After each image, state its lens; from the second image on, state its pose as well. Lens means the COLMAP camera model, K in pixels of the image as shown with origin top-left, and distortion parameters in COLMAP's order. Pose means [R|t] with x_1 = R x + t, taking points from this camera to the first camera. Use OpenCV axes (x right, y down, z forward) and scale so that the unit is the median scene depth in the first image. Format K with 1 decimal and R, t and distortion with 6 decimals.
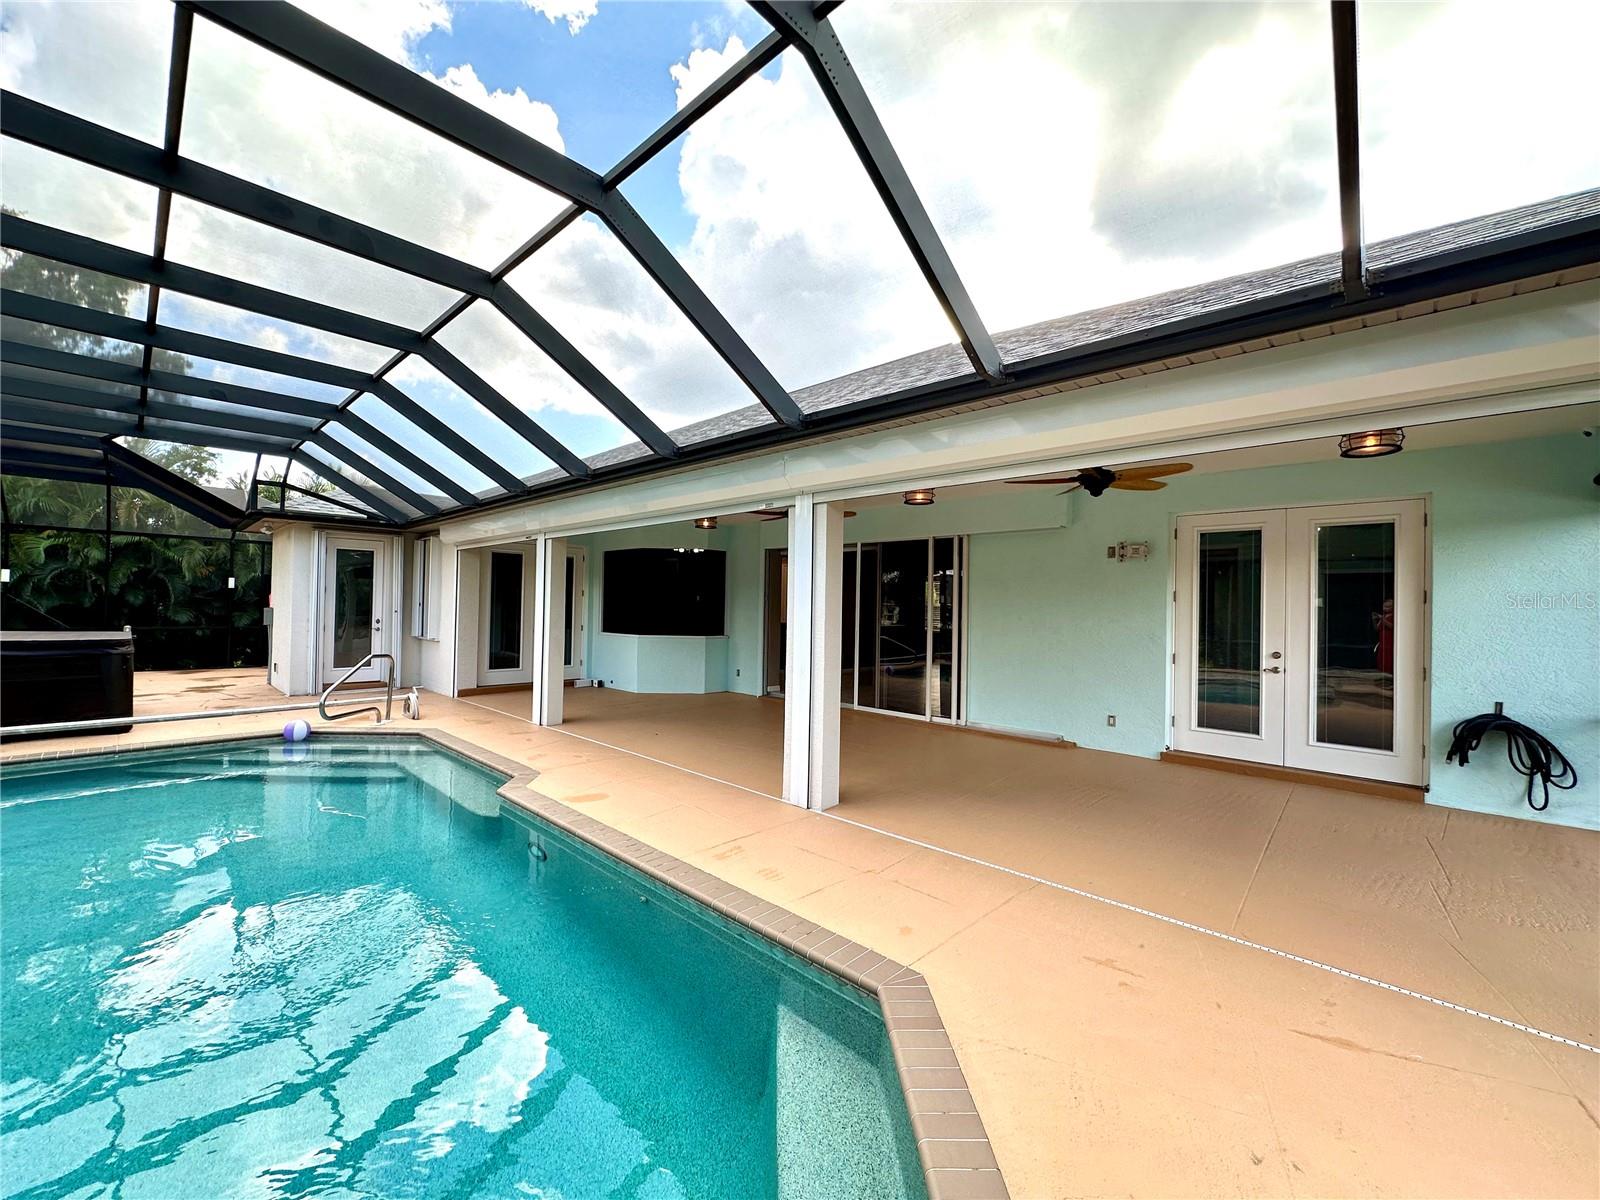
lens RADIAL K [[636.4, 0, 800.1], [0, 636.4, 598.4], [0, 0, 1]] dist [-0.002902, 0.000356]
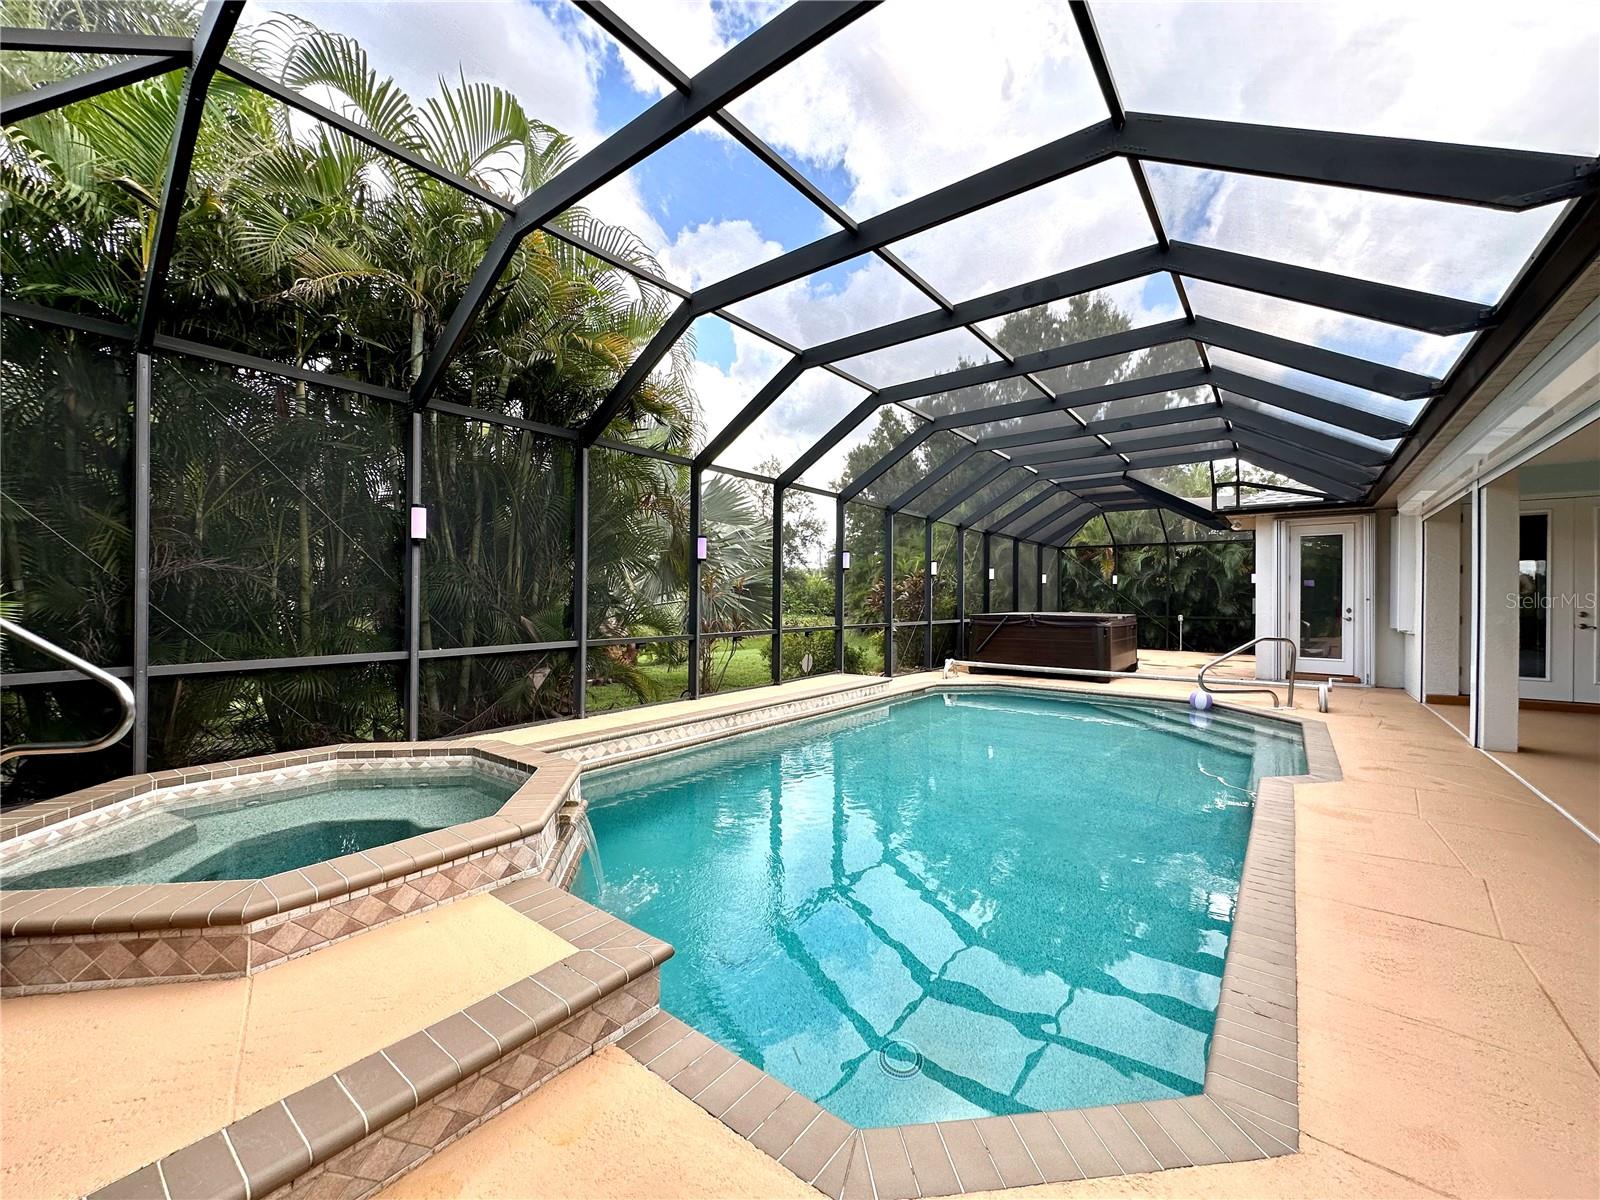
lens RADIAL K [[639.7, 0, 805.8], [0, 639.7, 593.6], [0, 0, 1]] dist [0.000657, 0.000404]
pose [[0.102199, -0.023384, -0.994489, 0.189730], [0.008815, 0.999706, -0.022600, 0.027270], [0.994725, -0.006457, 0.102375, 0.134121]]
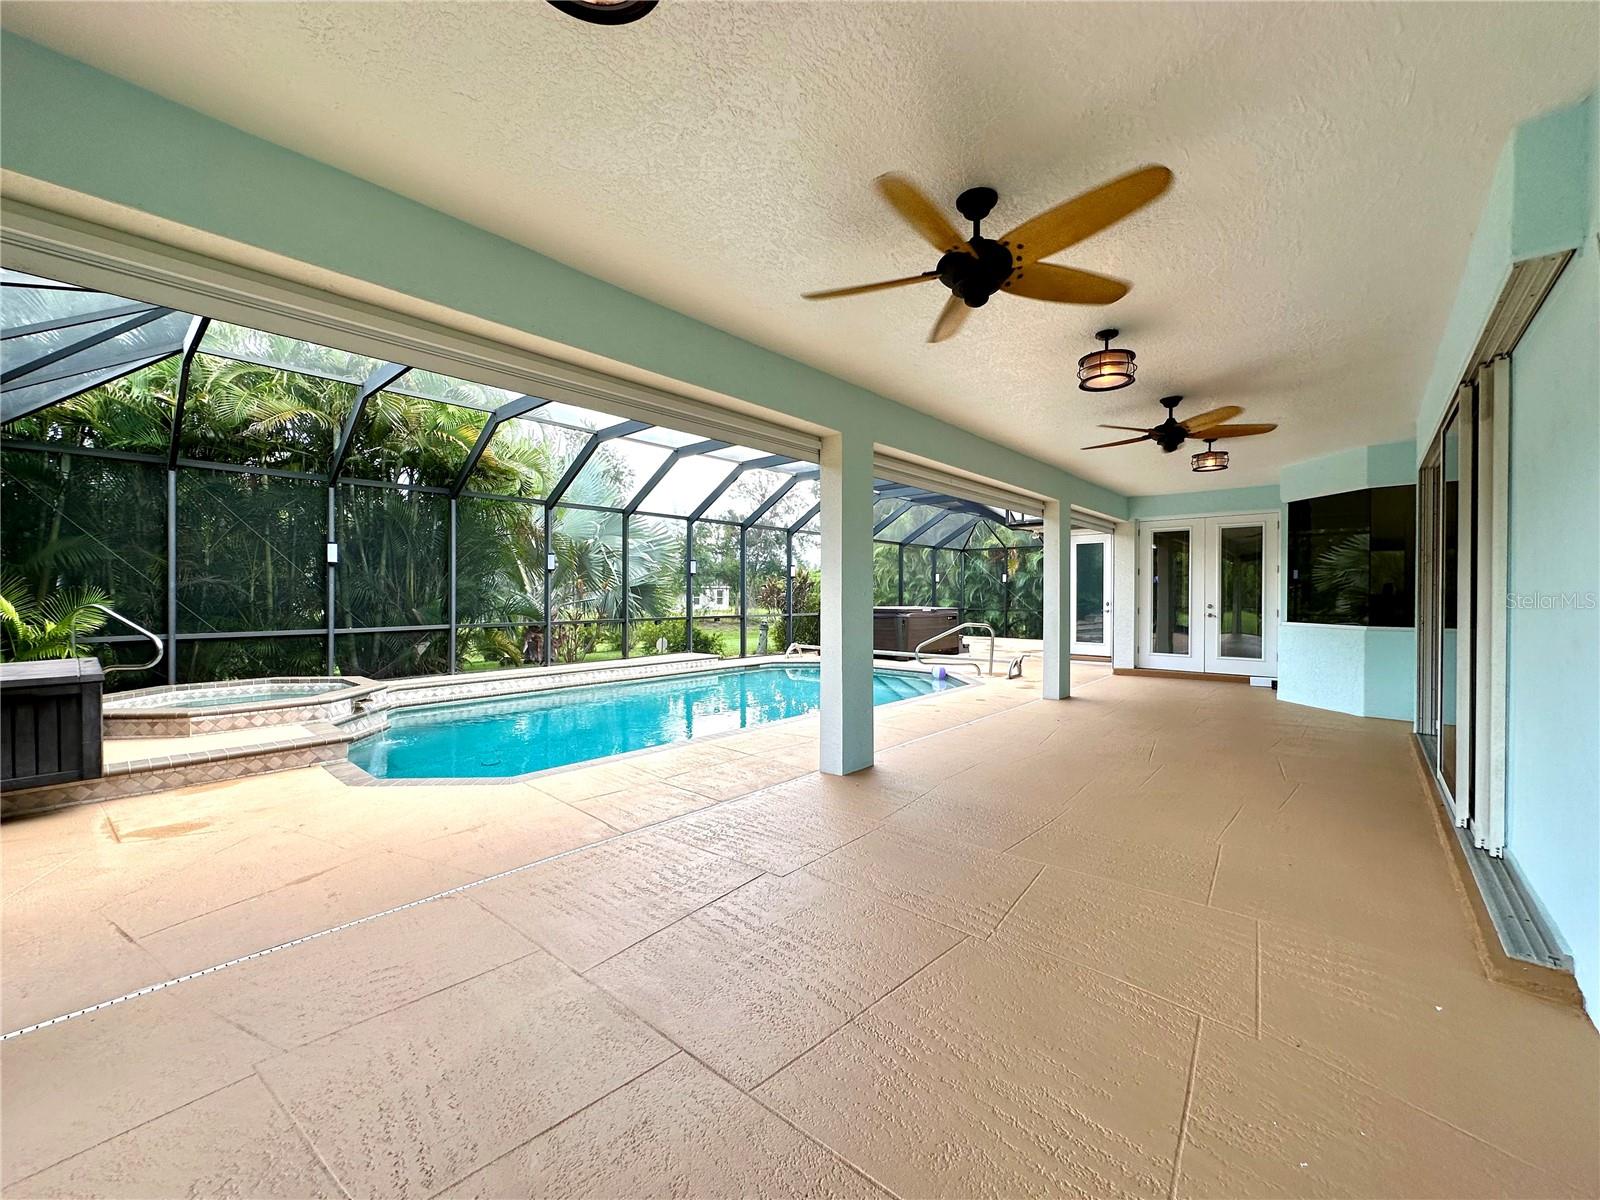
lens RADIAL K [[639.7, 0, 805.8], [0, 639.7, 593.6], [0, 0, 1]] dist [0.000657, 0.000404]
pose [[0.037264, -0.017930, -0.999145, 0.499548], [0.011386, 0.999782, -0.017517, 0.033135], [0.999241, -0.010724, 0.037460, 0.447437]]
